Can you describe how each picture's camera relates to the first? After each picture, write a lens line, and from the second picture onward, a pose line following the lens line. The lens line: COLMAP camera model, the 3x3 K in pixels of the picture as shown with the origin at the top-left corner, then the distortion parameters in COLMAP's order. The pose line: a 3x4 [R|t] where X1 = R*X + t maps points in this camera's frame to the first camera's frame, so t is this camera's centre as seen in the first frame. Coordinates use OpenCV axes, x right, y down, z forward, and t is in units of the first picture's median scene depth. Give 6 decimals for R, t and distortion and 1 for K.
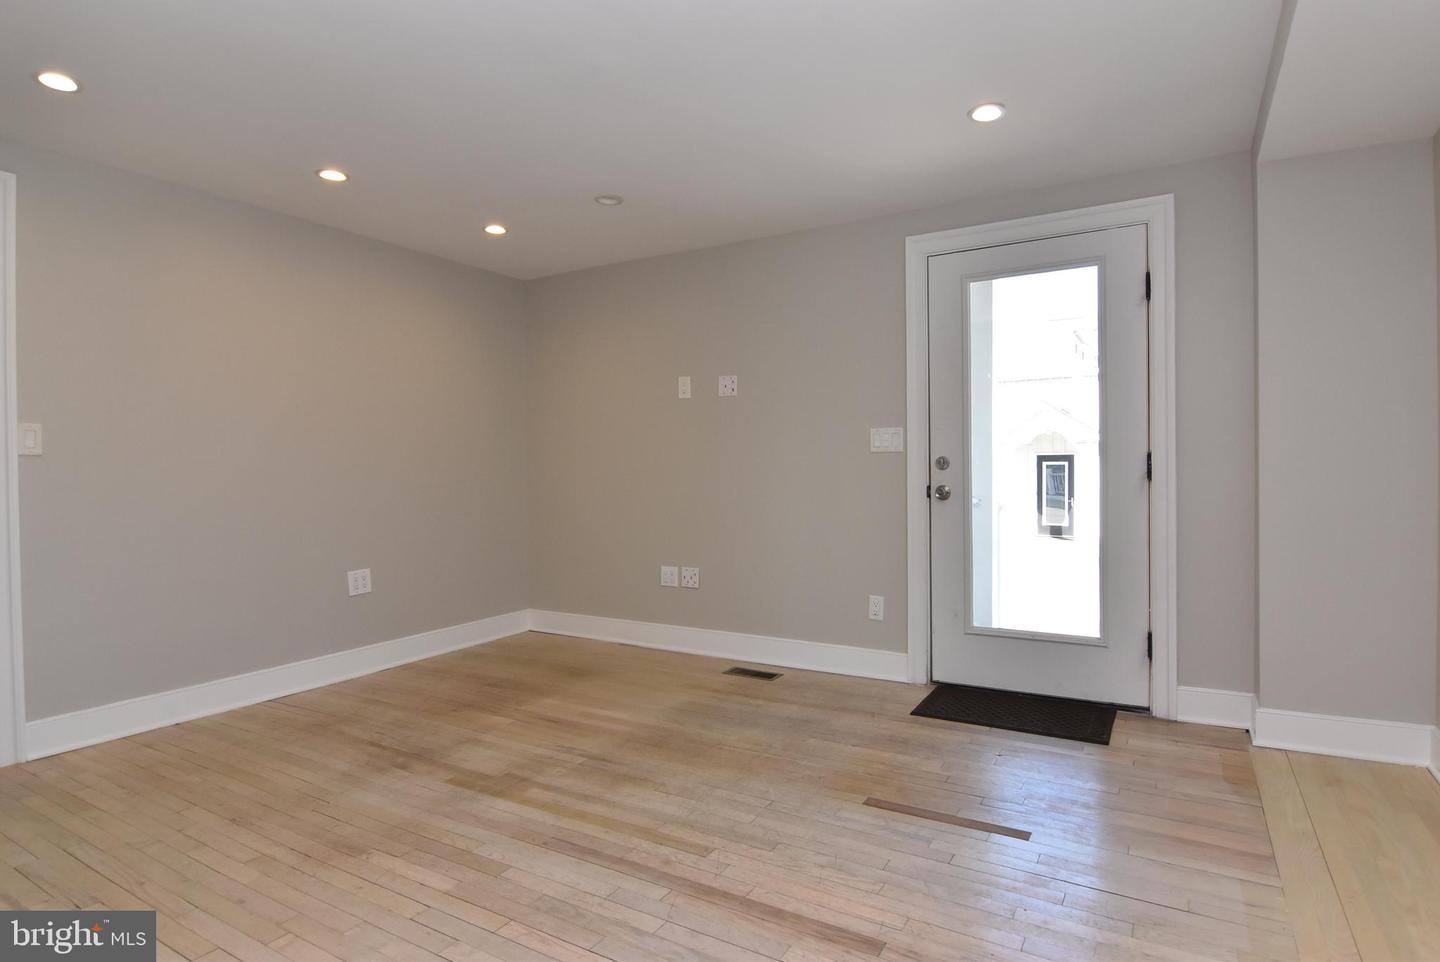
lens RADIAL K [[764.6, 0, 722.6], [0, 764.6, 480.3], [0, 0, 1]] dist [0.001100, -0.016912]
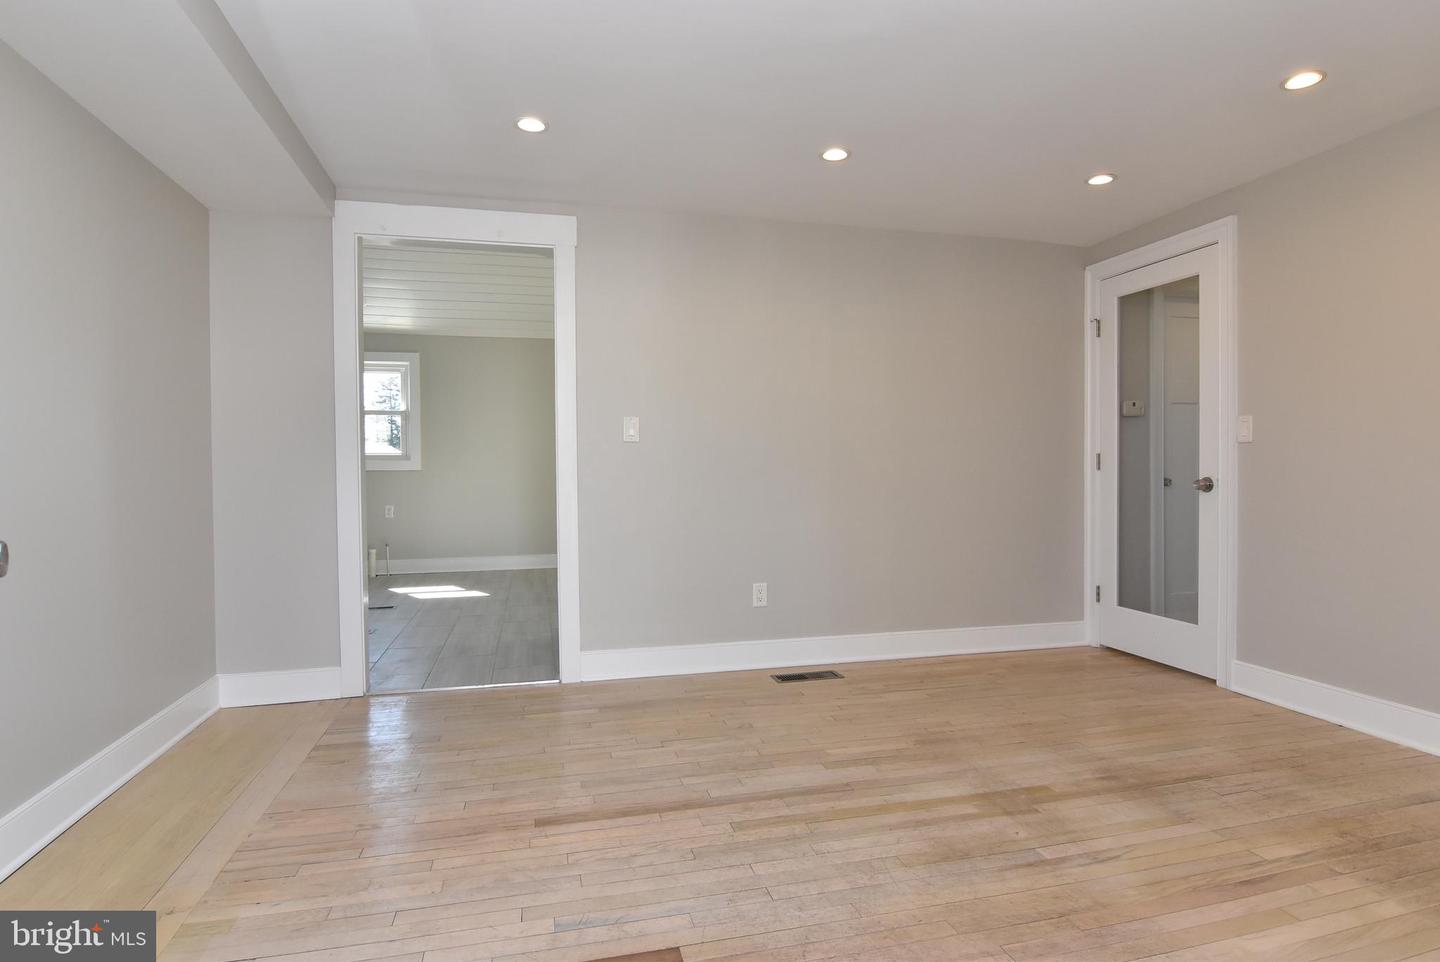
lens RADIAL K [[764.6, 0, 722.6], [0, 764.6, 480.3], [0, 0, 1]] dist [0.001100, -0.016912]
pose [[-0.707884, 0.027752, -0.705784, 0.597477], [0.002749, 0.999329, 0.036537, -0.020475], [0.706324, 0.023924, -0.707485, 1.430815]]
